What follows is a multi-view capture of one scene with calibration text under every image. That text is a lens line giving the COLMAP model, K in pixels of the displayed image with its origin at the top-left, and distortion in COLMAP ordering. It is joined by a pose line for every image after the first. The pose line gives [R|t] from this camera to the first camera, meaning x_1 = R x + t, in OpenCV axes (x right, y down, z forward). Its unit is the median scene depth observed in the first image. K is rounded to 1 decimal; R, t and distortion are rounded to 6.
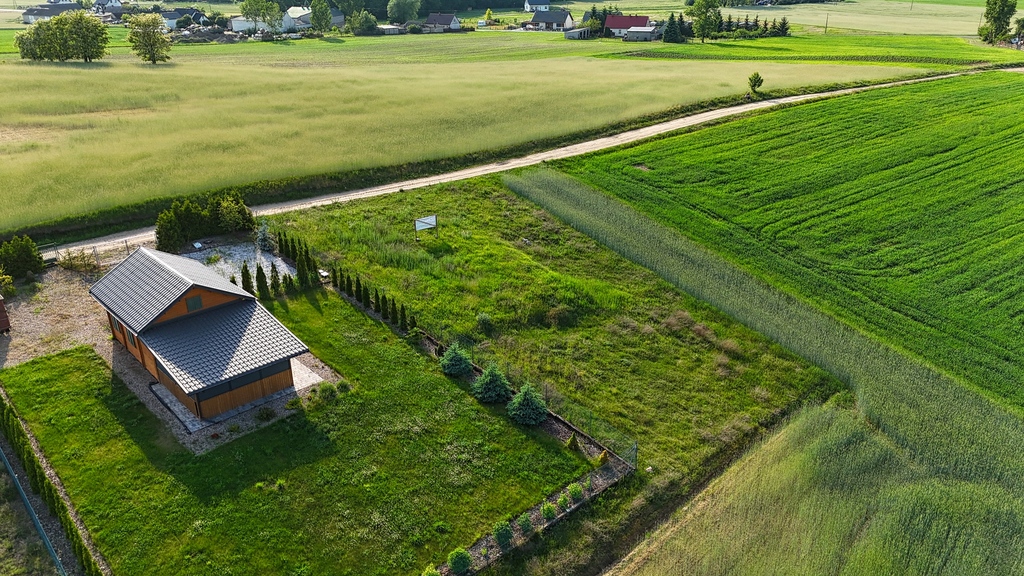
lens RADIAL K [[752.2, 0, 512.0], [0, 752.2, 288.0], [0, 0, 1]] dist [0.065333, -0.061037]
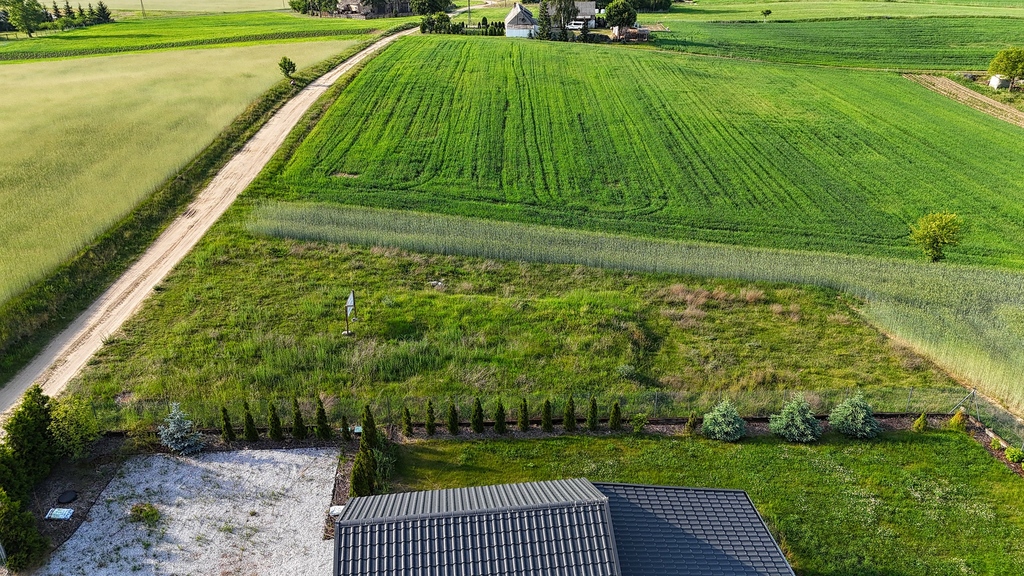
lens RADIAL K [[752.2, 0, 512.0], [0, 752.2, 288.0], [0, 0, 1]] dist [0.065333, -0.061037]
pose [[0.600204, -0.337771, 0.725028, -0.604005], [0.322864, 0.931641, 0.166748, -0.196363], [-0.731788, 0.134003, 0.668229, 0.499897]]
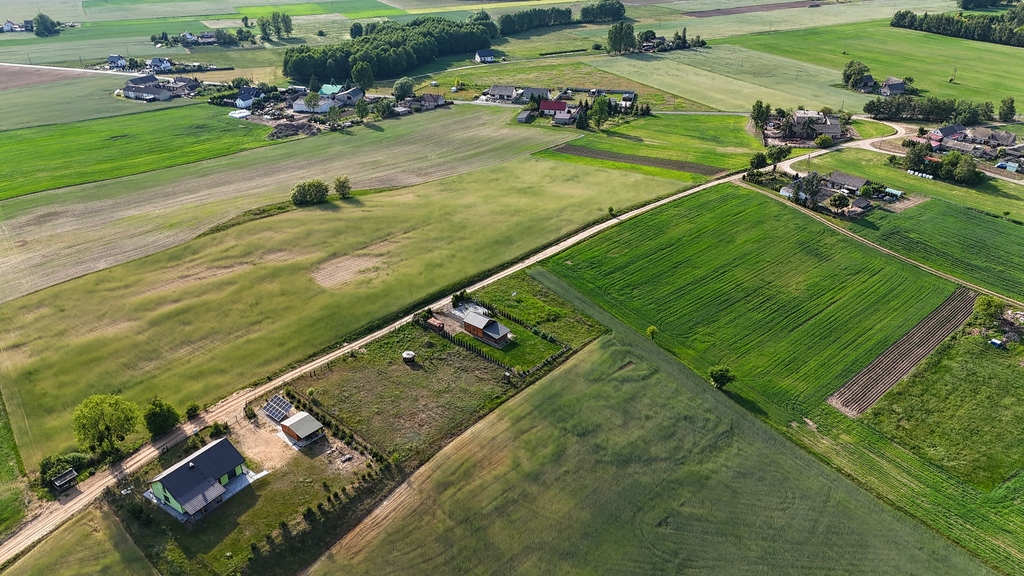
lens RADIAL K [[752.2, 0, 512.0], [0, 752.2, 288.0], [0, 0, 1]] dist [0.065333, -0.061037]
pose [[0.994388, -0.050868, 0.092766, -0.561111], [0.044207, 0.996389, 0.072494, -0.462956], [-0.096119, -0.067986, 0.993045, -3.288499]]
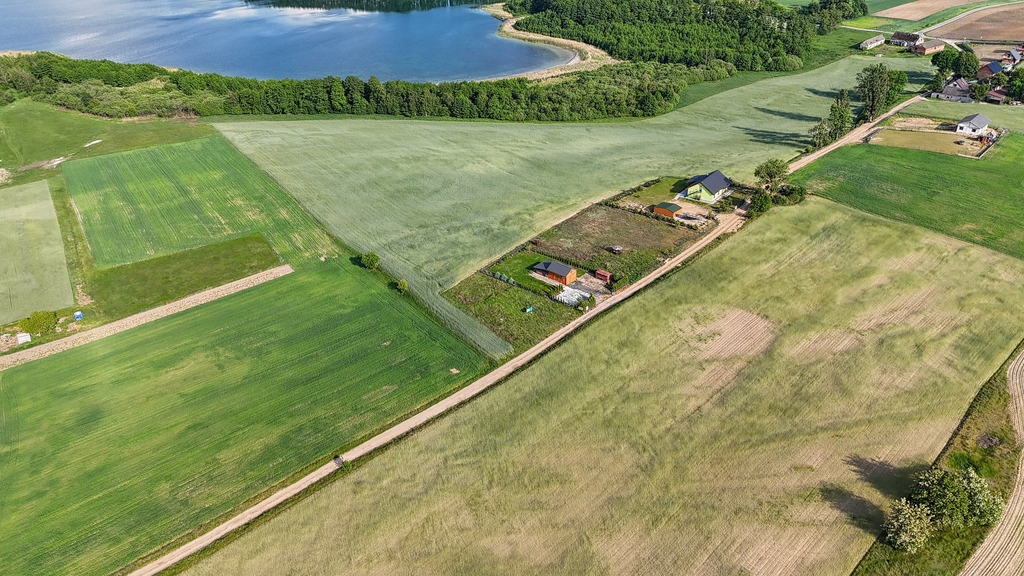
lens RADIAL K [[752.2, 0, 512.0], [0, 752.2, 288.0], [0, 0, 1]] dist [0.065333, -0.061037]
pose [[-0.997003, 0.062895, -0.045055, 0.140236], [0.001863, 0.601701, 0.798719, -3.493118], [0.077345, 0.796241, -0.600015, 3.552198]]
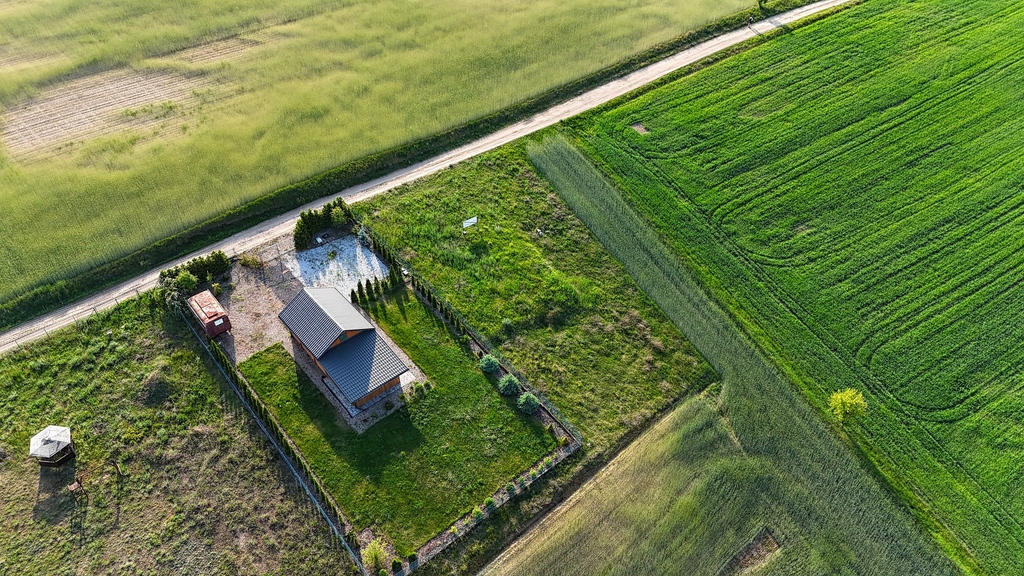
lens RADIAL K [[752.2, 0, 512.0], [0, 752.2, 288.0], [0, 0, 1]] dist [0.065333, -0.061037]
pose [[0.998509, 0.037527, -0.039646, 0.032425], [-0.022003, 0.941305, 0.336840, -0.531050], [0.049960, -0.335466, 0.940727, -0.464232]]
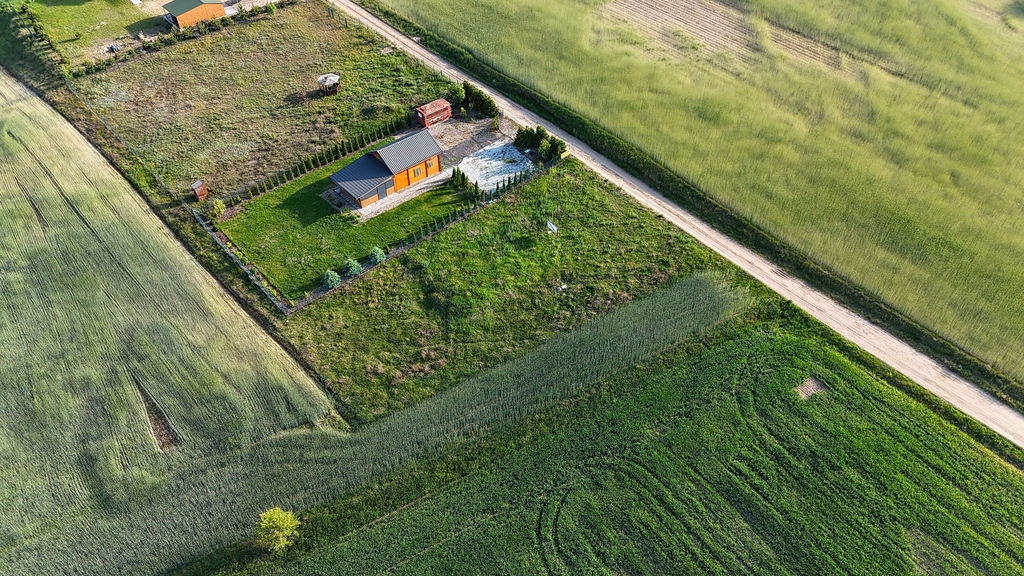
lens RADIAL K [[752.2, 0, 512.0], [0, 752.2, 288.0], [0, 0, 1]] dist [0.065333, -0.061037]
pose [[-0.041629, 0.691125, -0.721535, 1.184904], [-0.383872, 0.655670, 0.650184, -1.076340], [0.922448, 0.304043, 0.238008, 0.718246]]
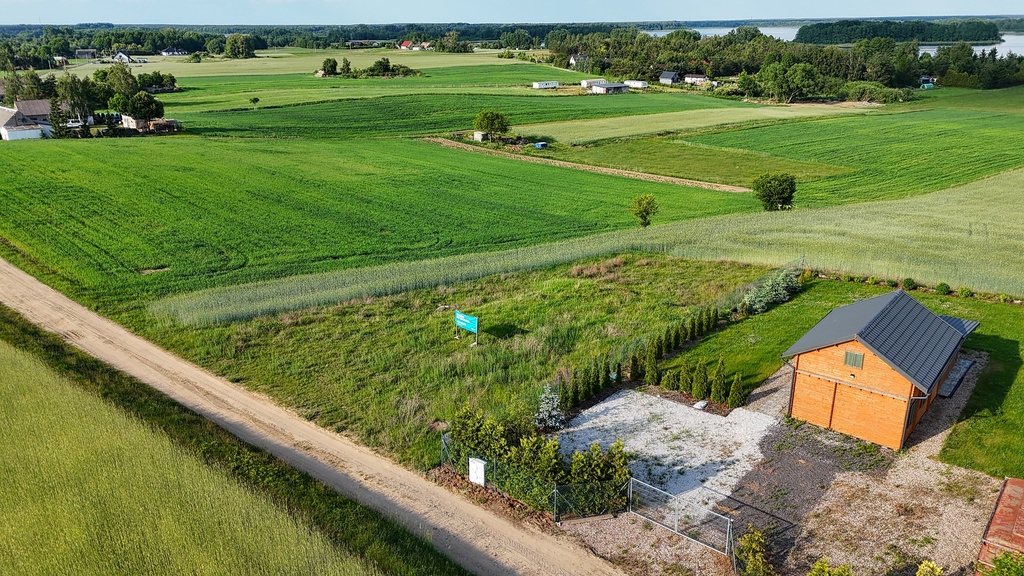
lens RADIAL K [[752.2, 0, 512.0], [0, 752.2, 288.0], [0, 0, 1]] dist [0.065333, -0.061037]
pose [[-0.135003, -0.313157, 0.940057, -0.967500], [0.406560, 0.847692, 0.340775, -0.417630], [-0.903595, 0.428195, 0.012876, 1.085315]]
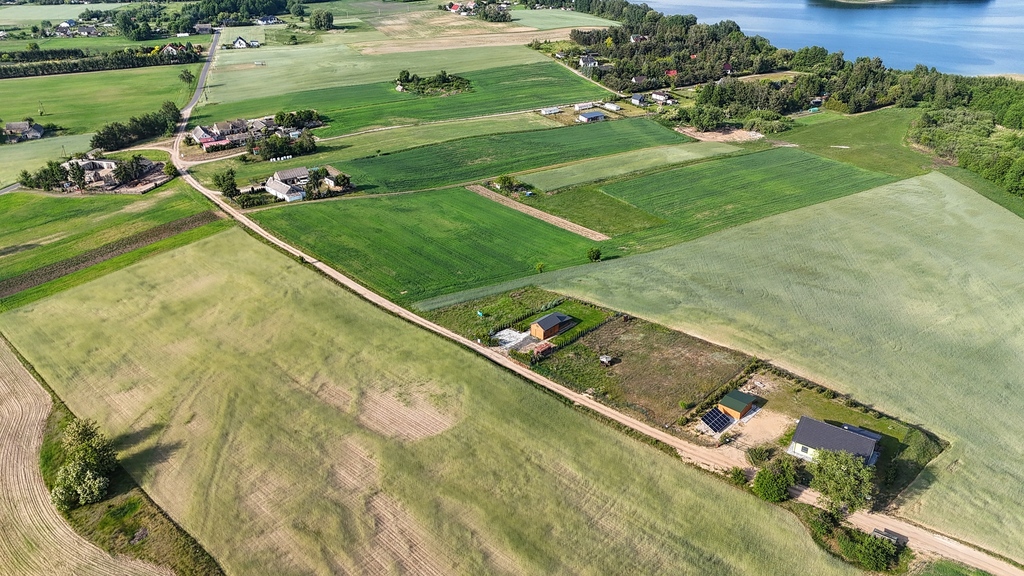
lens RADIAL K [[752.2, 0, 512.0], [0, 752.2, 288.0], [0, 0, 1]] dist [0.065333, -0.061037]
pose [[-0.075362, -0.433206, 0.898139, -4.098517], [0.408993, 0.808022, 0.424058, -2.042741], [-0.909420, 0.399290, 0.116284, 0.408057]]
